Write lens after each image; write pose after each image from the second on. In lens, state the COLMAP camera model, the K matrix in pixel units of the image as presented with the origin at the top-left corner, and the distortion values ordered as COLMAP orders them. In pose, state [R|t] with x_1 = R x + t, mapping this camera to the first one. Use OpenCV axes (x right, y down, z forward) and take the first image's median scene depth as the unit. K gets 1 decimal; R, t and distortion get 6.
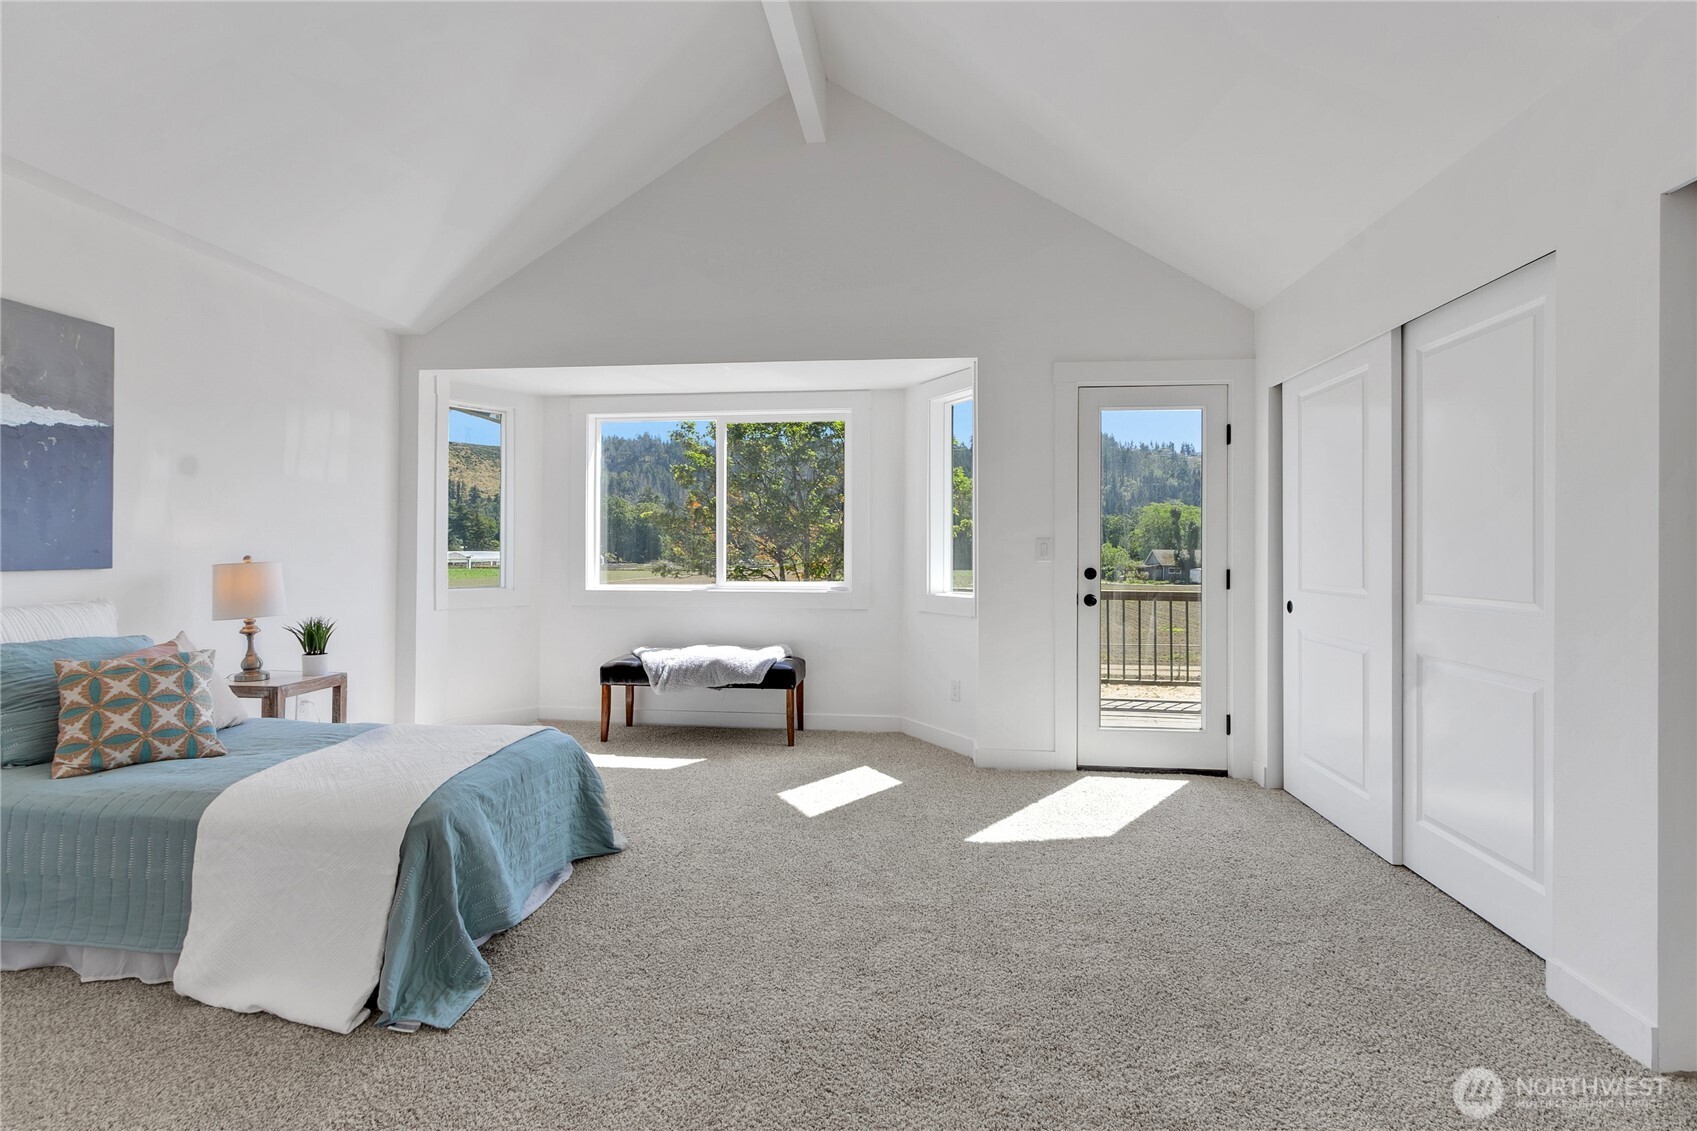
lens RADIAL K [[776.1, 0, 840.2], [0, 776.1, 546.0], [0, 0, 1]] dist [0.002446, -0.000875]
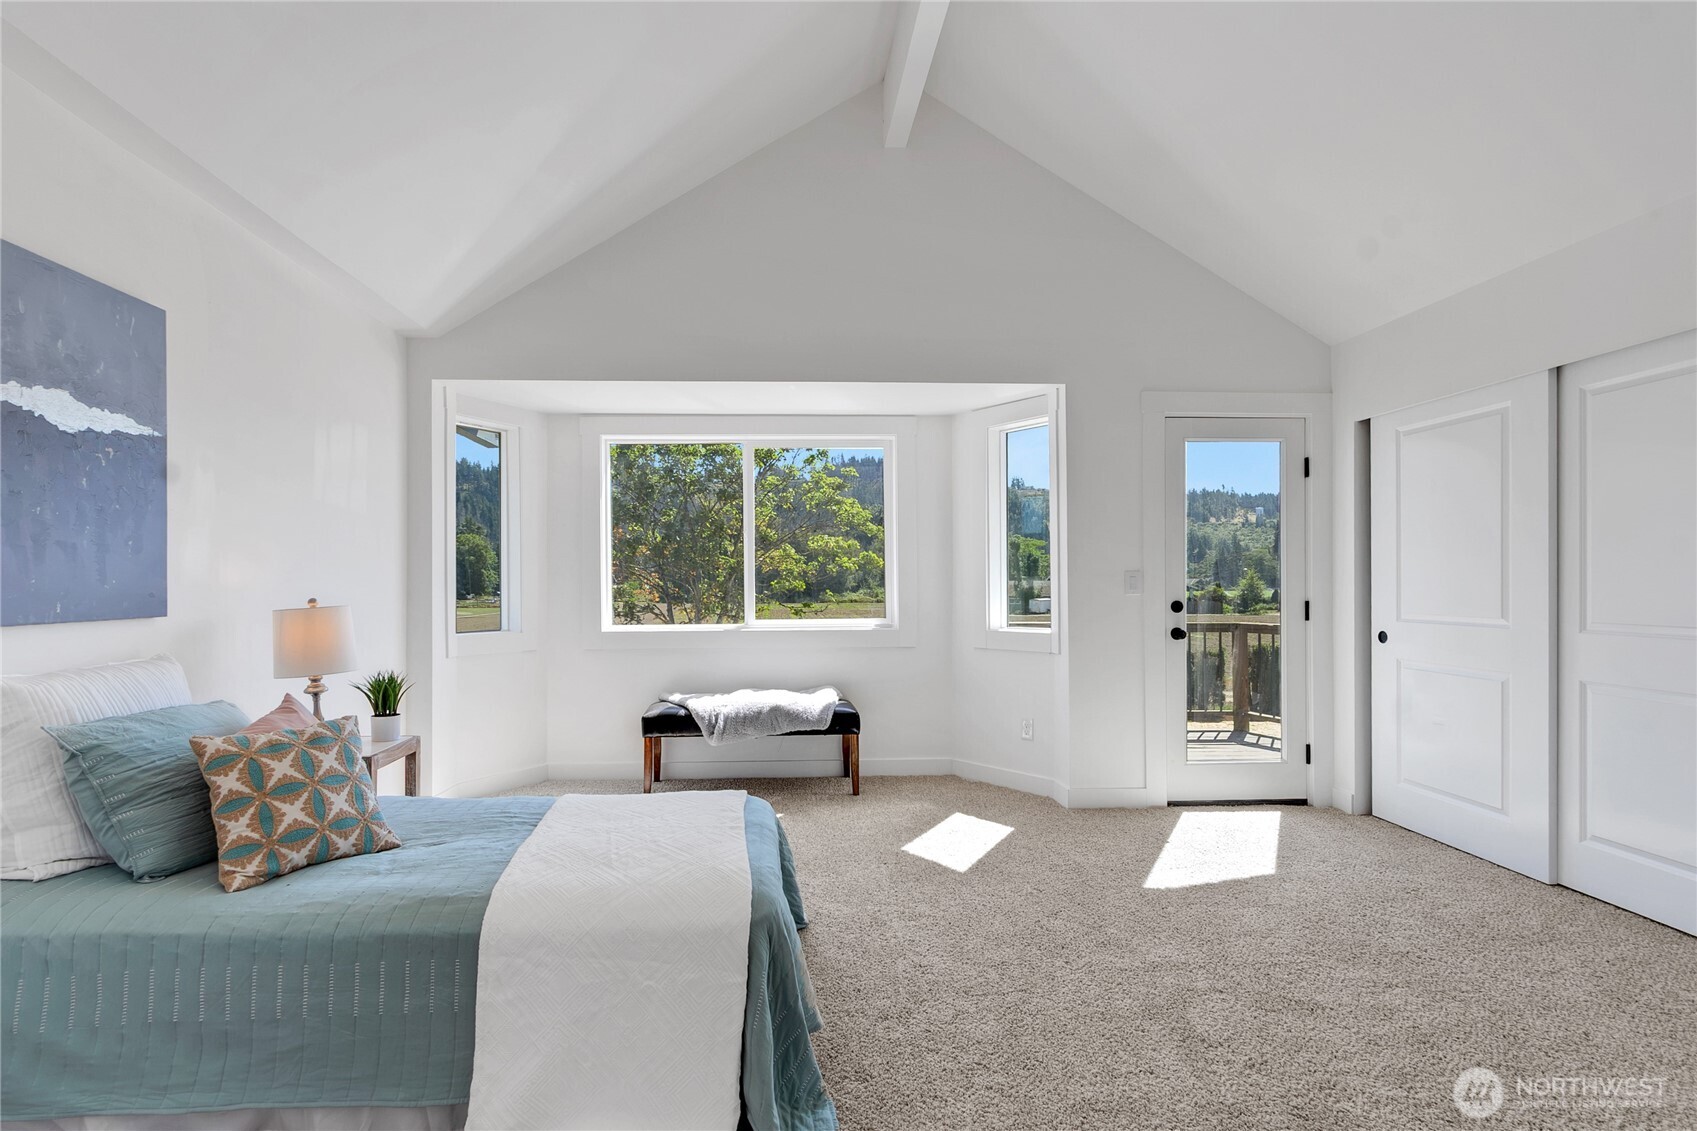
lens RADIAL K [[796.4, 0, 800.8], [0, 796.4, 585.6], [0, 0, 1]] dist [0.002743, -0.000174]
pose [[0.988129, -0.008498, 0.153393, -0.371776], [0.007246, 0.999936, 0.008720, -0.004450], [-0.153457, -0.007505, 0.988127, 0.088464]]
